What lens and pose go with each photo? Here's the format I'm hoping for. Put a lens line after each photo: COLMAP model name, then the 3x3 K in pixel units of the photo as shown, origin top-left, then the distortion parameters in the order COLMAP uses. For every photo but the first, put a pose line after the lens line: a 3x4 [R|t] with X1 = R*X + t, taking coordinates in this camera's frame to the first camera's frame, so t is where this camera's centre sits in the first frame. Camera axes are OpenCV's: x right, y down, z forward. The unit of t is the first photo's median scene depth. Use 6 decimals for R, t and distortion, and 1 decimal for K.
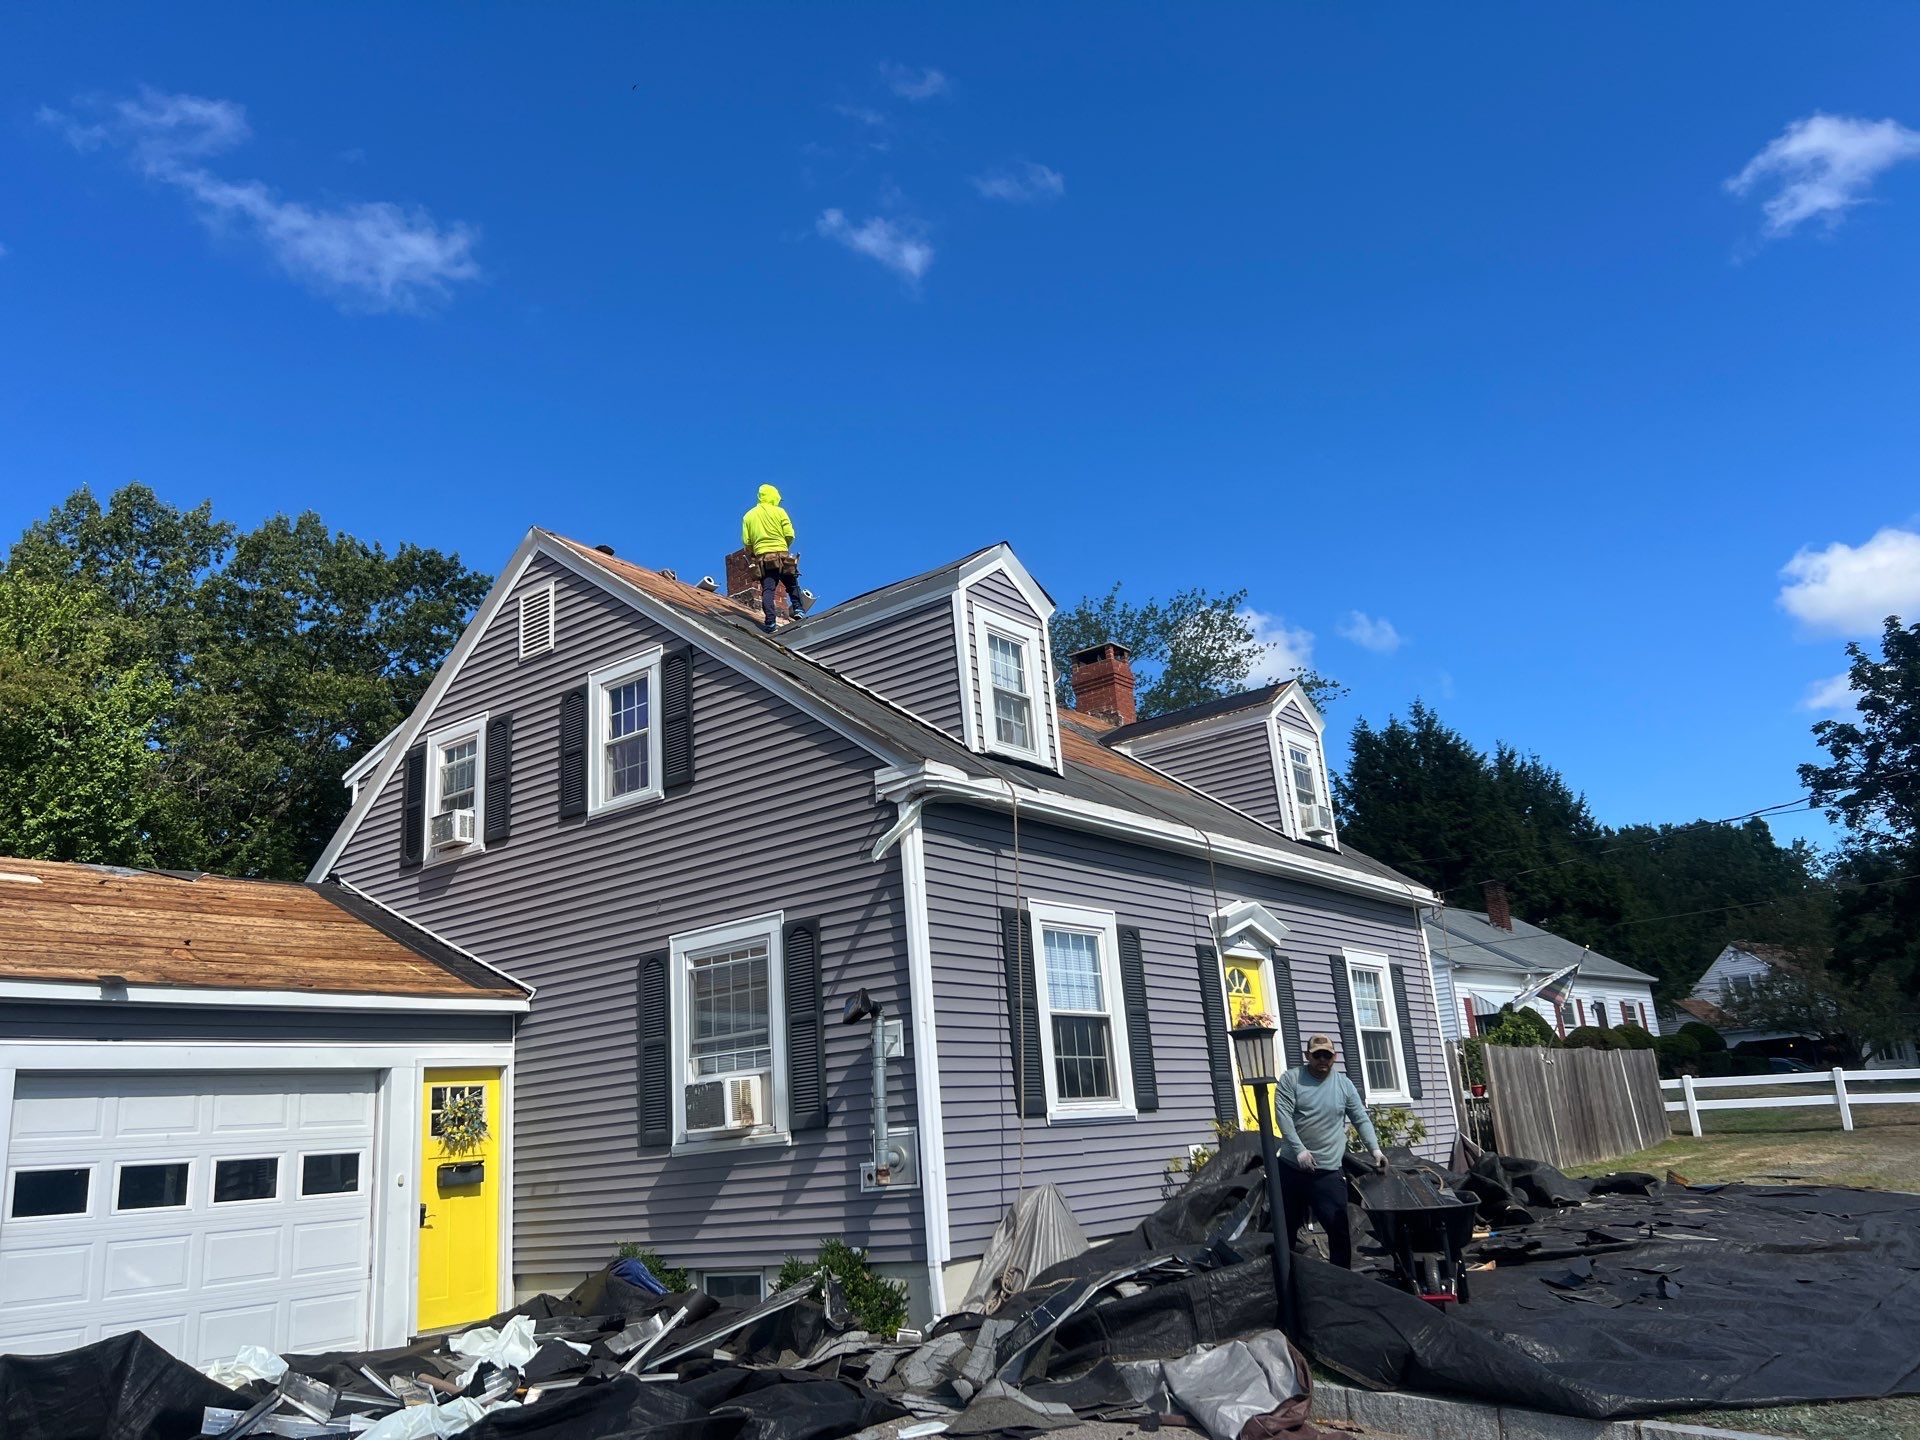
lens RADIAL K [[1443.5, 0, 959.9], [0, 1443.5, 717.4], [0, 0, 1]] dist [0.062050, -0.073557]
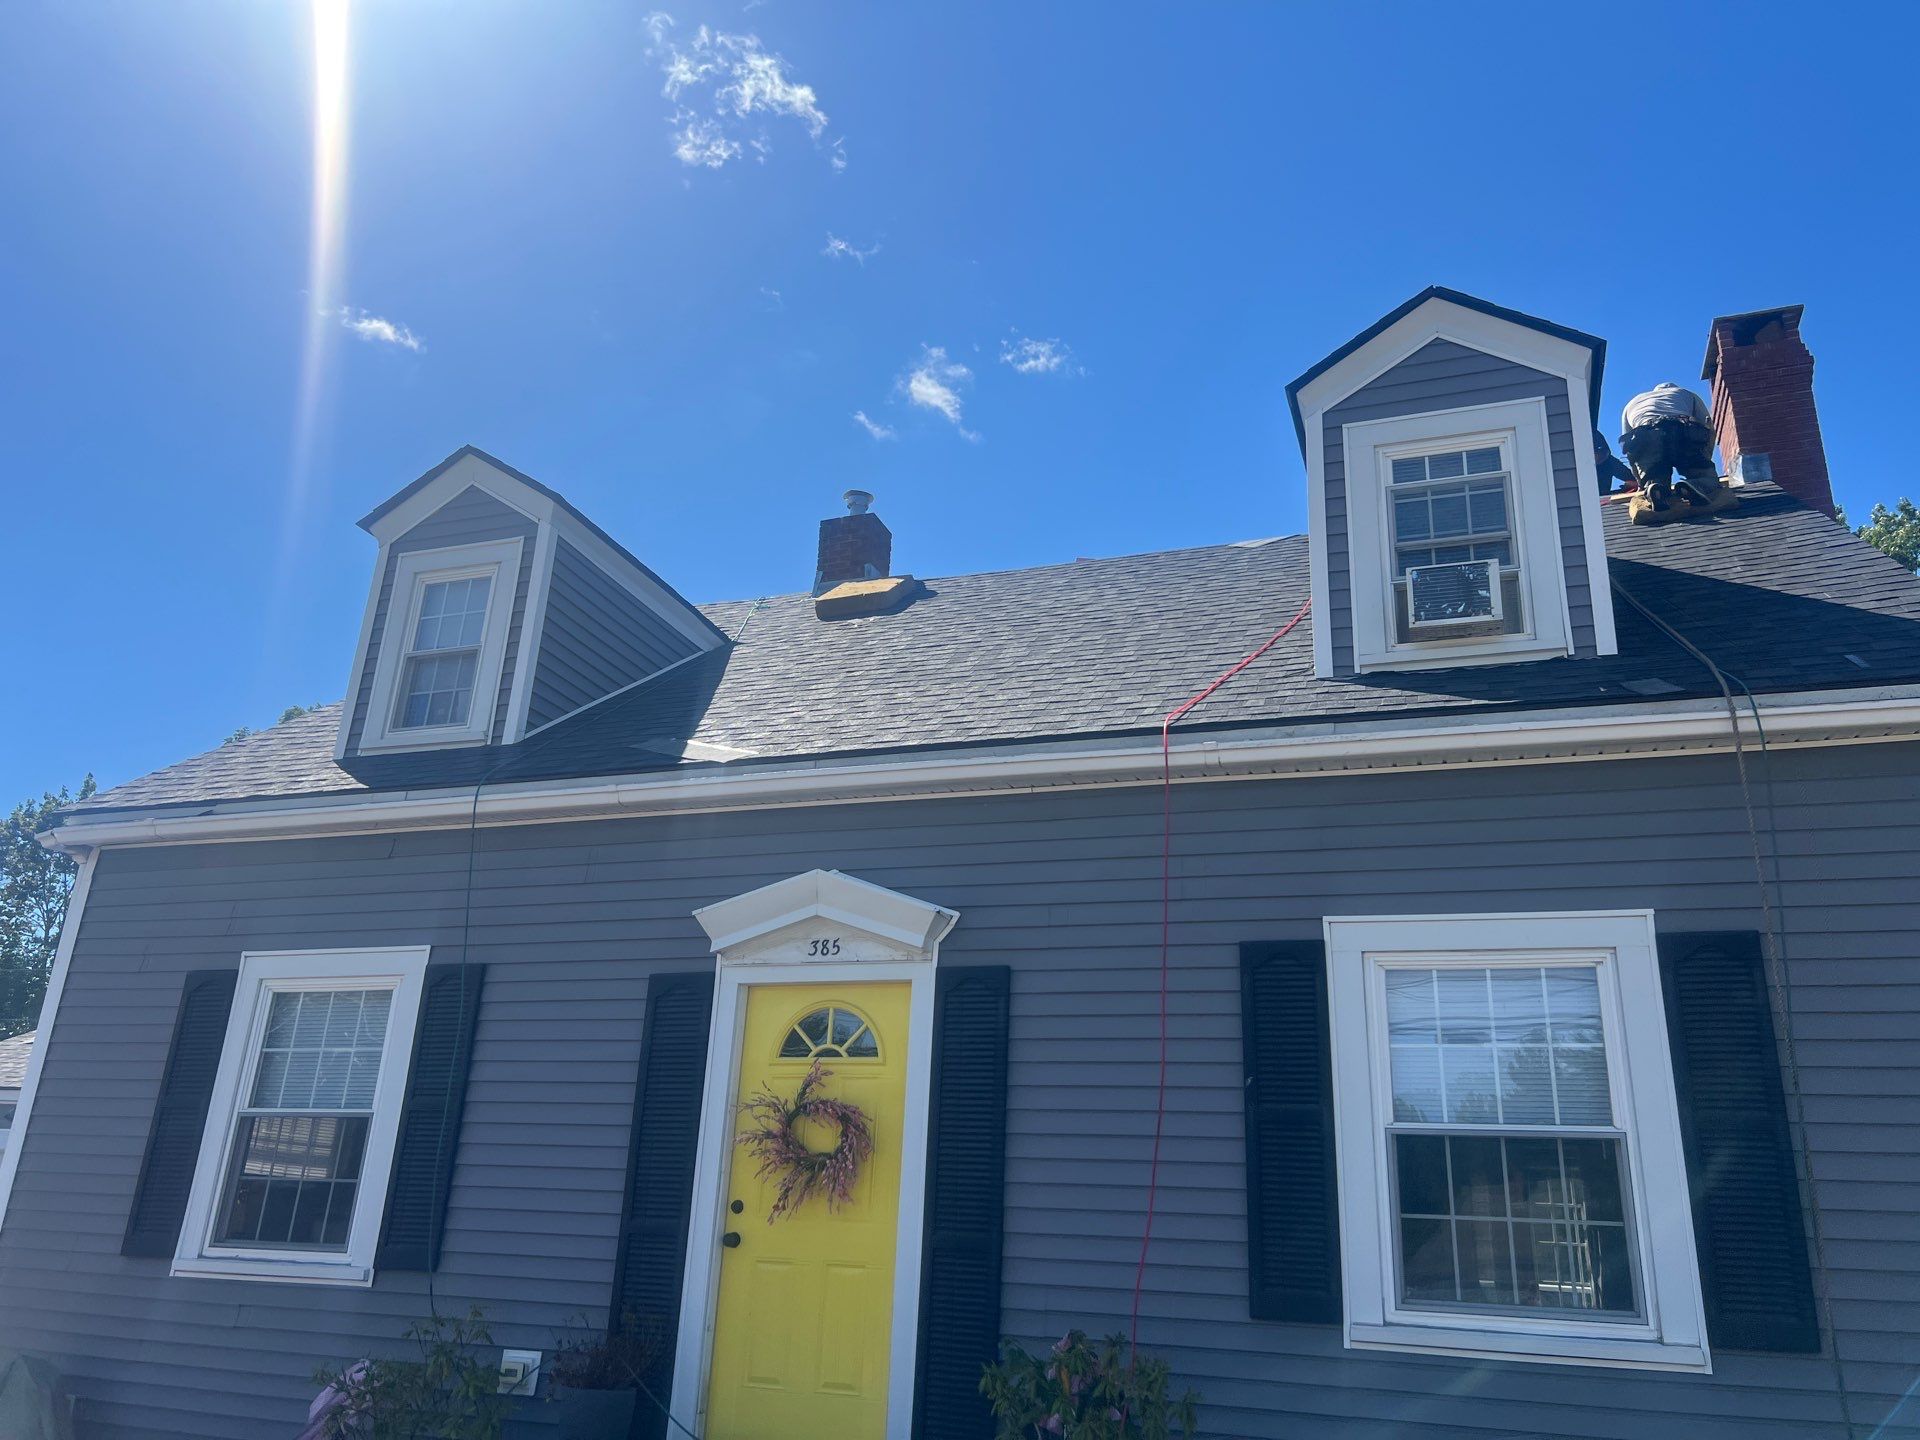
lens RADIAL K [[1443.5, 0, 974.3], [0, 1443.5, 727.9], [0, 0, 1]] dist [0.062050, -0.073557]
pose [[0.309011, -0.239948, -0.920292, 0.756760], [0.207952, 0.961282, -0.180810, 0.199326], [0.928045, -0.135504, 0.346945, 0.975019]]
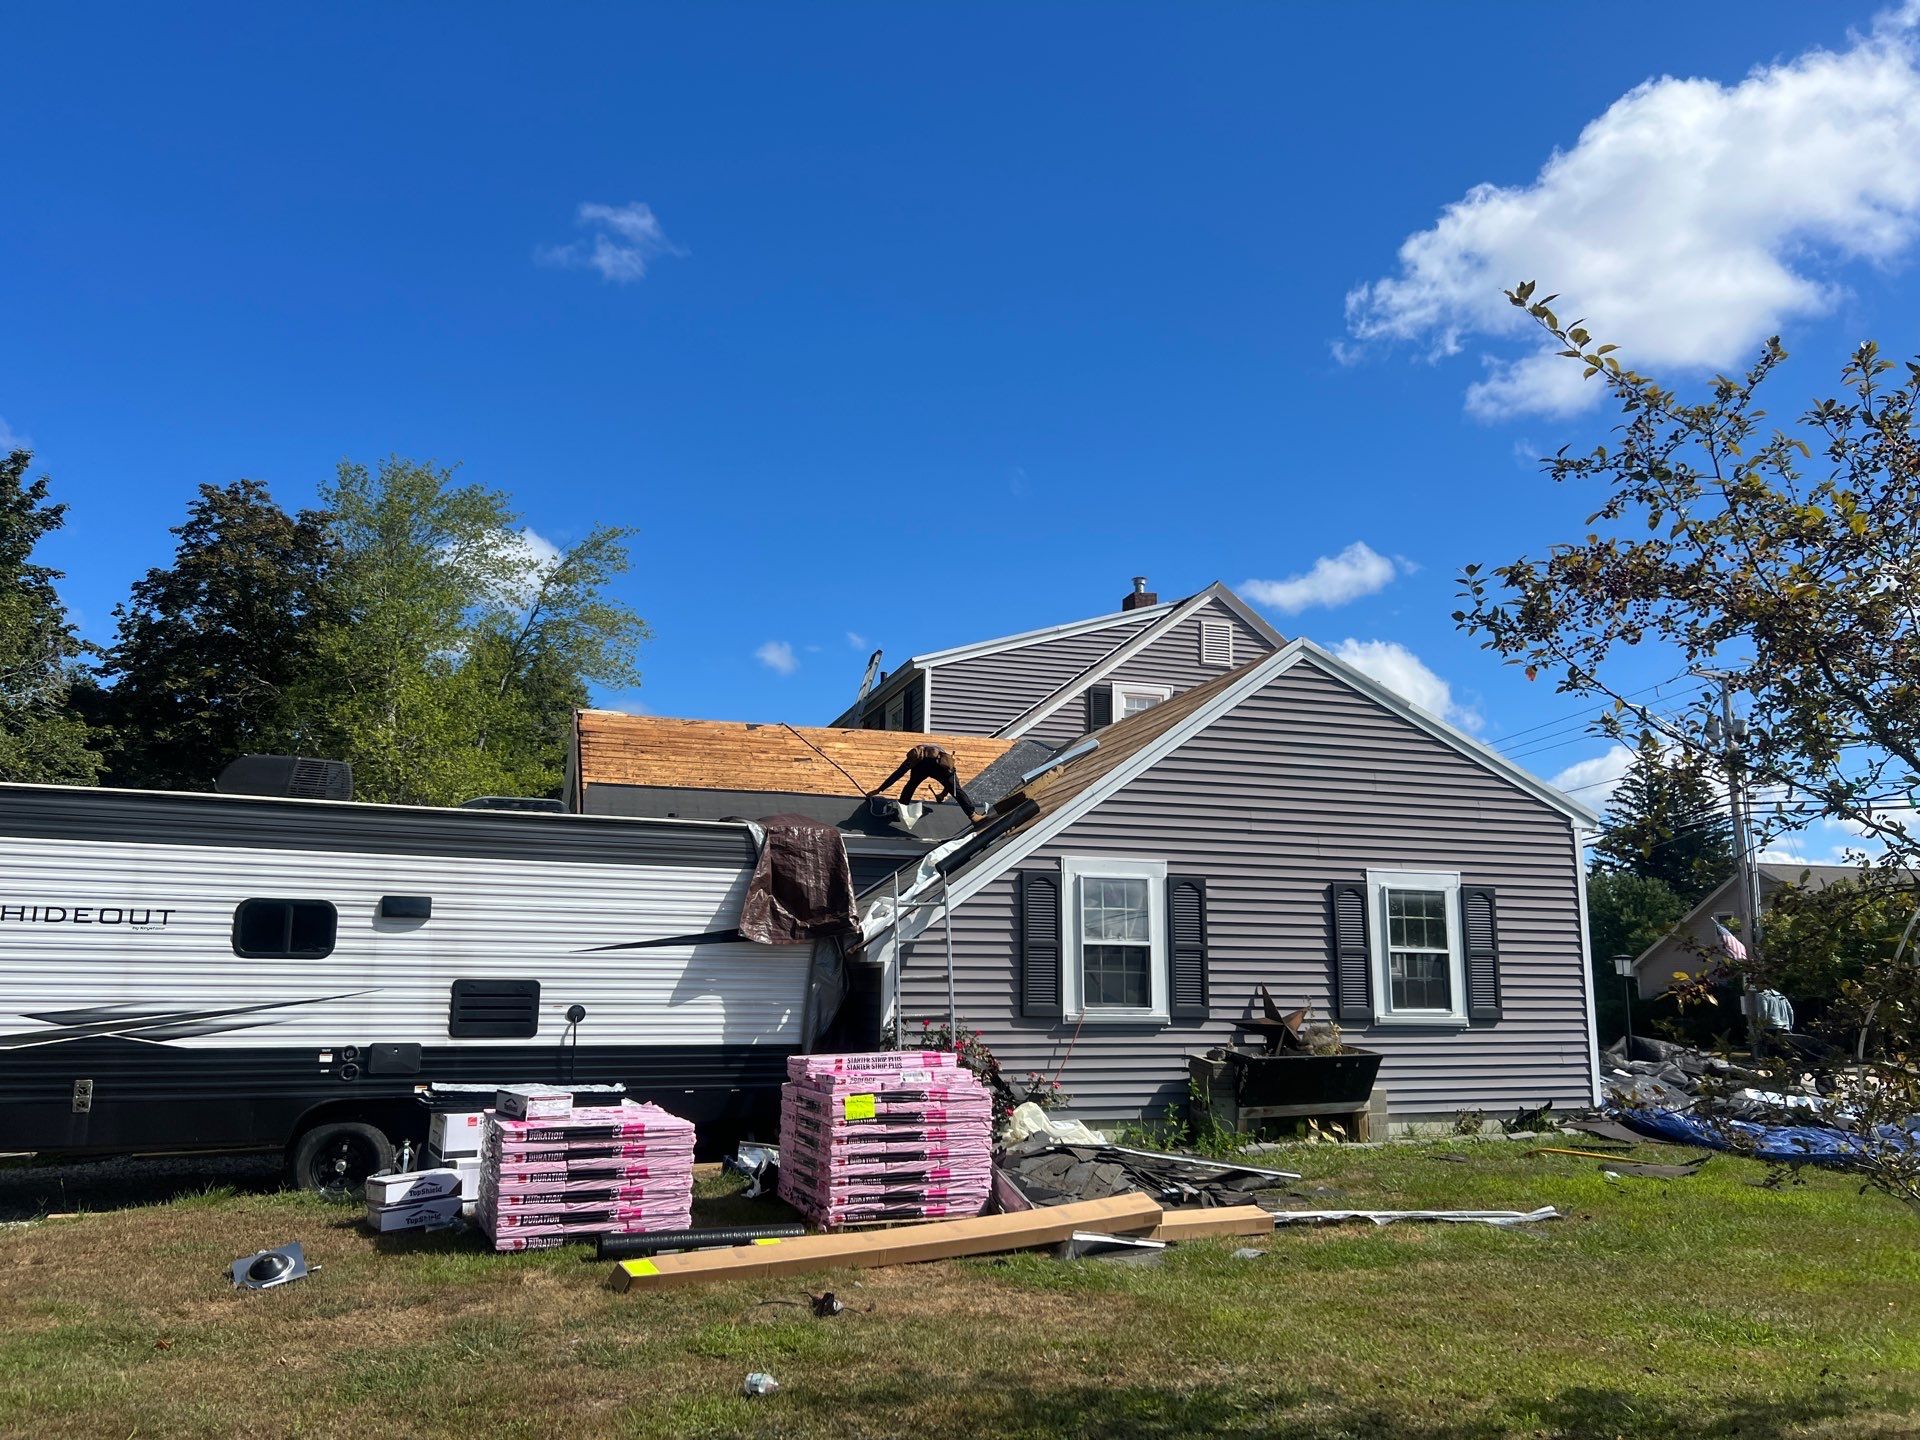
lens RADIAL K [[1443.5, 0, 958.4], [0, 1443.5, 731.4], [0, 0, 1]] dist [0.062050, -0.073557]
pose [[0.569884, 0.222743, 0.790960, -1.812265], [-0.282765, 0.956933, -0.065751, 0.226599], [-0.771542, -0.186185, 0.608324, 0.253414]]
